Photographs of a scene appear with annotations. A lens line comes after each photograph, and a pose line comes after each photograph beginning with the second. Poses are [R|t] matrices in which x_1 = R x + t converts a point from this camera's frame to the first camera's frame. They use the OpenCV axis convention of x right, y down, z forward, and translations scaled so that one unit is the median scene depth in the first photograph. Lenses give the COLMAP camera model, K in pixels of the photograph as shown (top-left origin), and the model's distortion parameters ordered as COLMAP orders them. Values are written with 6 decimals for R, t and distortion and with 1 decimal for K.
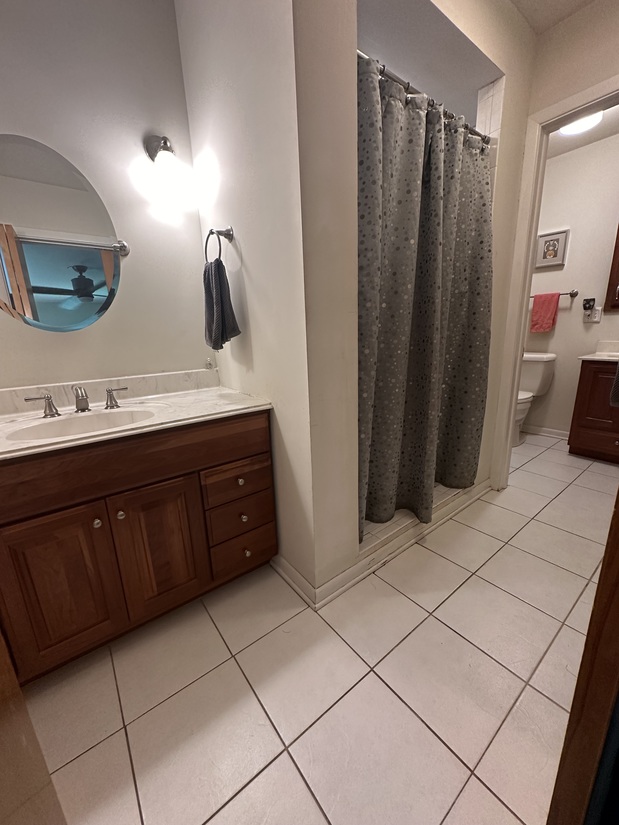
lens RADIAL K [[332.6, 0, 309.5], [0, 332.6, 412.5], [0, 0, 1]] dist [-0.000371, -0.000079]
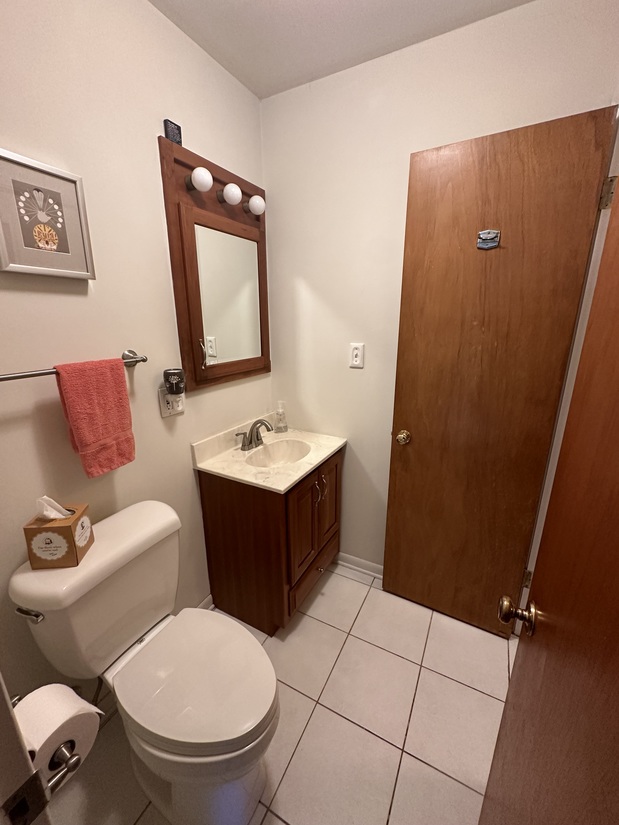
lens RADIAL K [[332.6, 0, 309.5], [0, 332.6, 412.5], [0, 0, 1]] dist [-0.000371, -0.000079]
pose [[-0.413515, -0.212047, 0.885461, 0.324022], [0.243962, 0.911139, 0.332128, -0.375704], [-0.877205, 0.353358, -0.325038, 0.953555]]
